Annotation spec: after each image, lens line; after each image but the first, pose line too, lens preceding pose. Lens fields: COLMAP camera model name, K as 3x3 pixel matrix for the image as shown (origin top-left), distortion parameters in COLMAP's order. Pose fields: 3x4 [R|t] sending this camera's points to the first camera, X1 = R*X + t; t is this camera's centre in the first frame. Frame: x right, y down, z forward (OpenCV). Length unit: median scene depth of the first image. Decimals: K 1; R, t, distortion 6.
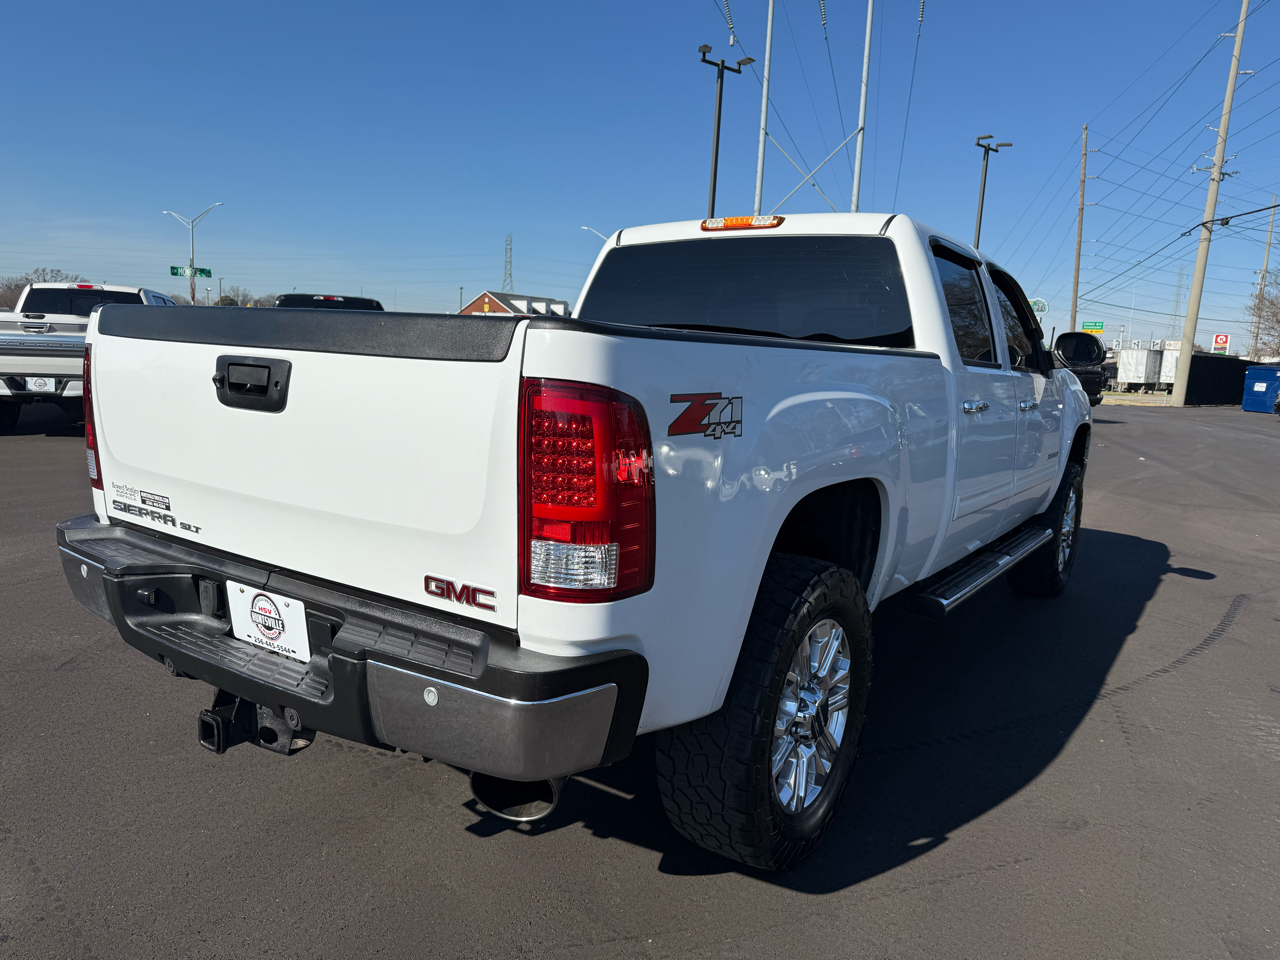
lens RADIAL K [[915.2, 0, 642.1], [0, 915.2, 479.4], [0, 0, 1]] dist [0.029504, -0.035088]
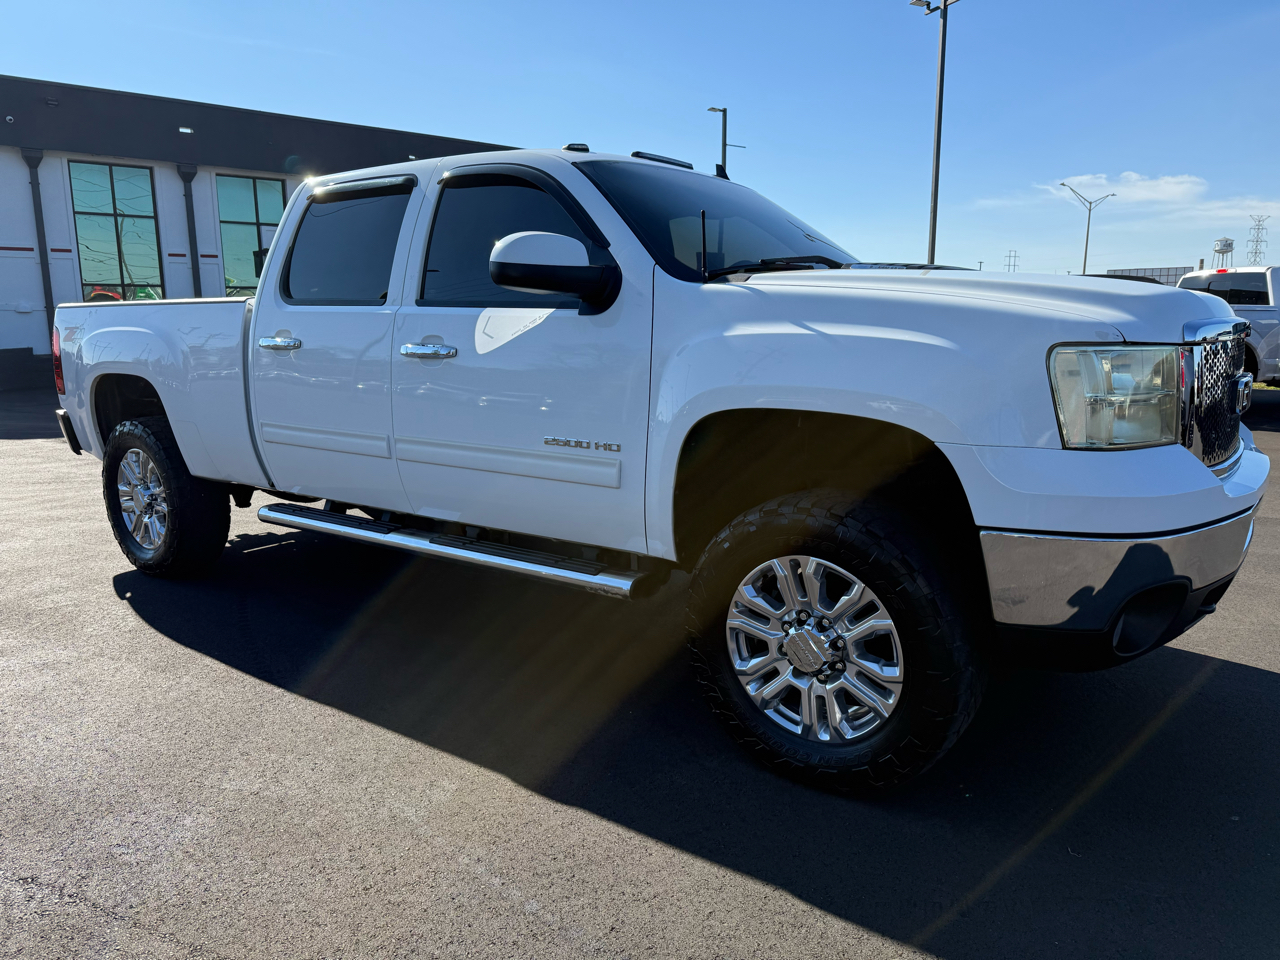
lens RADIAL K [[915.2, 0, 642.1], [0, 915.2, 479.4], [0, 0, 1]] dist [0.029504, -0.035088]
pose [[-0.049644, 0.125671, -0.990829, 1.293362], [-0.132675, 0.982431, 0.131253, -0.108972], [0.989916, 0.137975, -0.032098, 1.330559]]
